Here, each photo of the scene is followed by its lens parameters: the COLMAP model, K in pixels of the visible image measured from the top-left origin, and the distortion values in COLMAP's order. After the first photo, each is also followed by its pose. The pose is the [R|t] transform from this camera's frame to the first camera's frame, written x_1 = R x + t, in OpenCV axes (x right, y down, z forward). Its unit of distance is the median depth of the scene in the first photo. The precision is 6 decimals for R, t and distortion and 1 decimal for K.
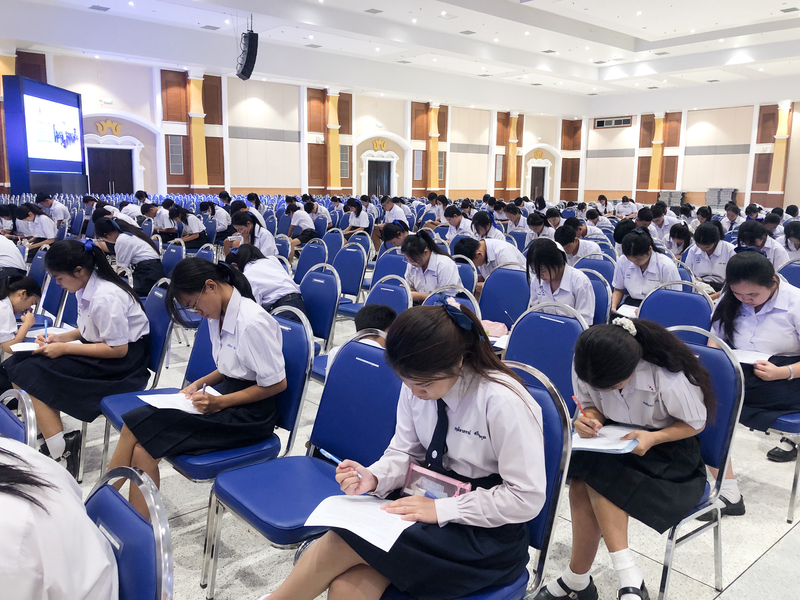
lens RADIAL K [[656.3, 0, 400.0], [0, 656.3, 300.0], [0, 0, 1]] dist [0.028031, 0.005713]
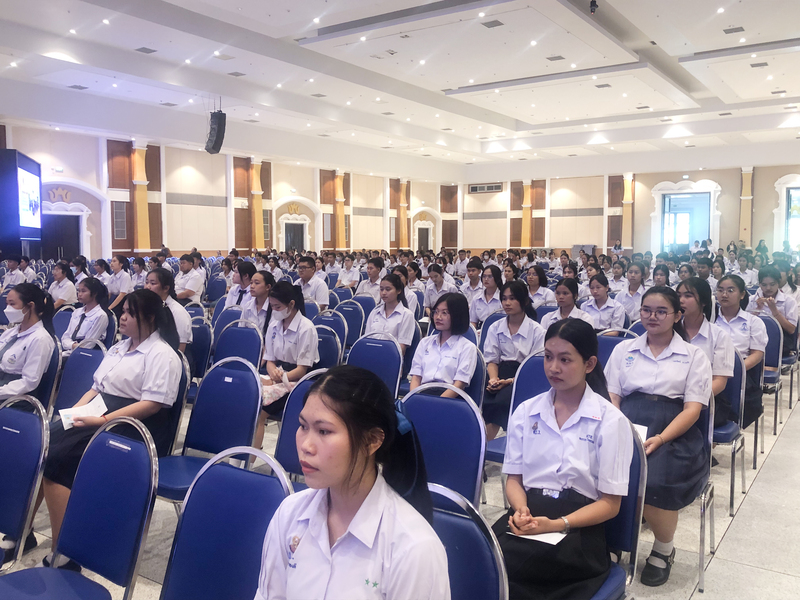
lens RADIAL K [[705.1, 0, 400.0], [0, 705.1, 300.0], [0, 0, 1]] dist [0.135318, -0.238160]
pose [[0.968050, -0.035070, 0.248291, -0.148008], [0.058701, 0.994352, -0.088420, 0.019565], [-0.243788, 0.100170, 0.964642, -0.122107]]
